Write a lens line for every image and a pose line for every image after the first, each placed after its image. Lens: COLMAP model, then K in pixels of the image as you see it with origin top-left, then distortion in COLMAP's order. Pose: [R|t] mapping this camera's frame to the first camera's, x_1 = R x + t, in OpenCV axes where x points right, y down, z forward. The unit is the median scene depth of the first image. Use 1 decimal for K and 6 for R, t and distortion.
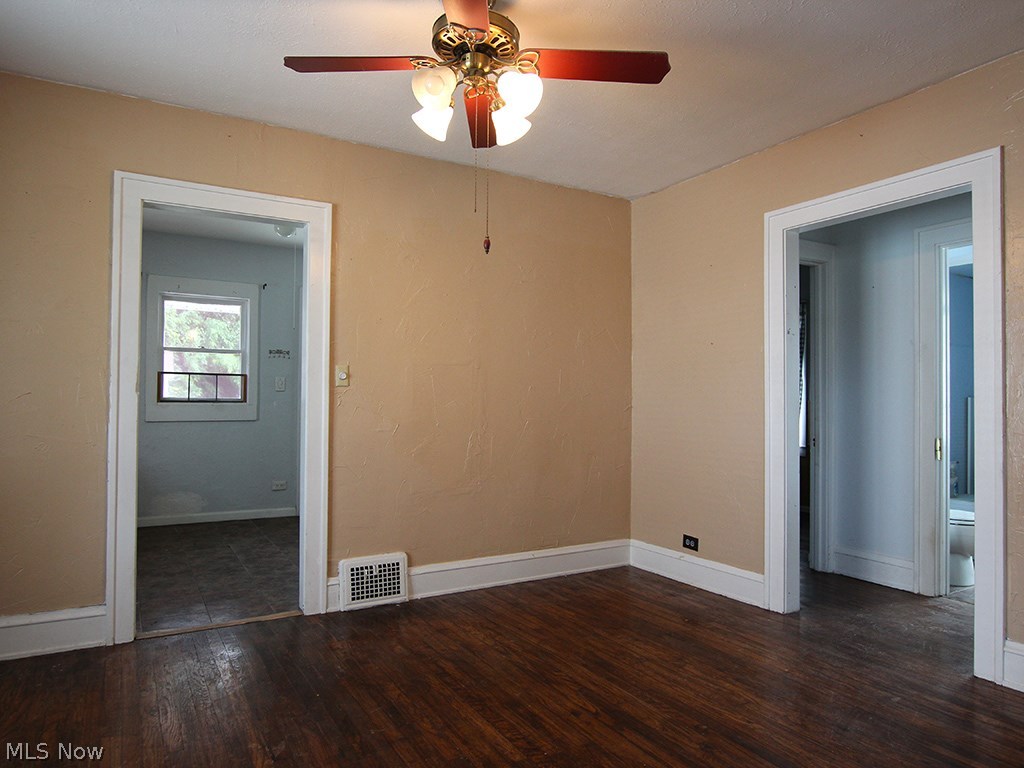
lens RADIAL K [[644.0, 0, 513.3], [0, 644.0, 384.1], [0, 0, 1]] dist [-0.017218, -0.000298]
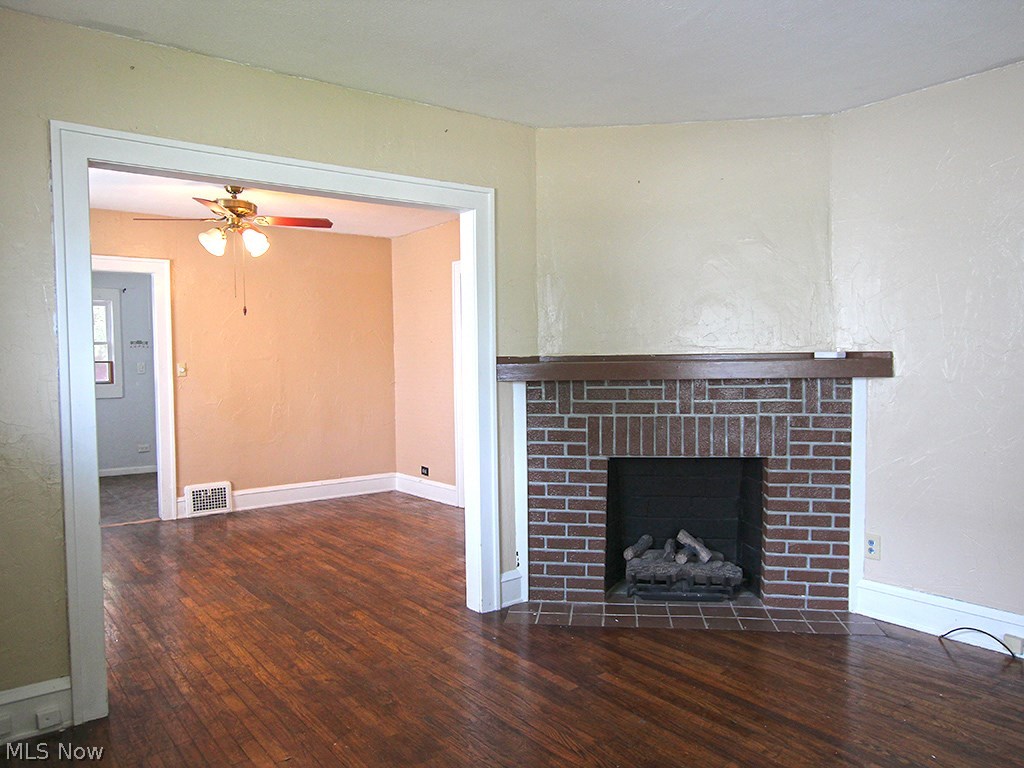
lens RADIAL K [[735.2, 0, 509.2], [0, 735.2, 383.0], [0, 0, 1]] dist [-0.008202, 0.001036]
pose [[0.993332, -0.023925, 0.112782, 0.310444], [0.017613, 0.998240, 0.056635, -0.065141], [-0.113939, -0.054271, 0.992004, -0.829134]]
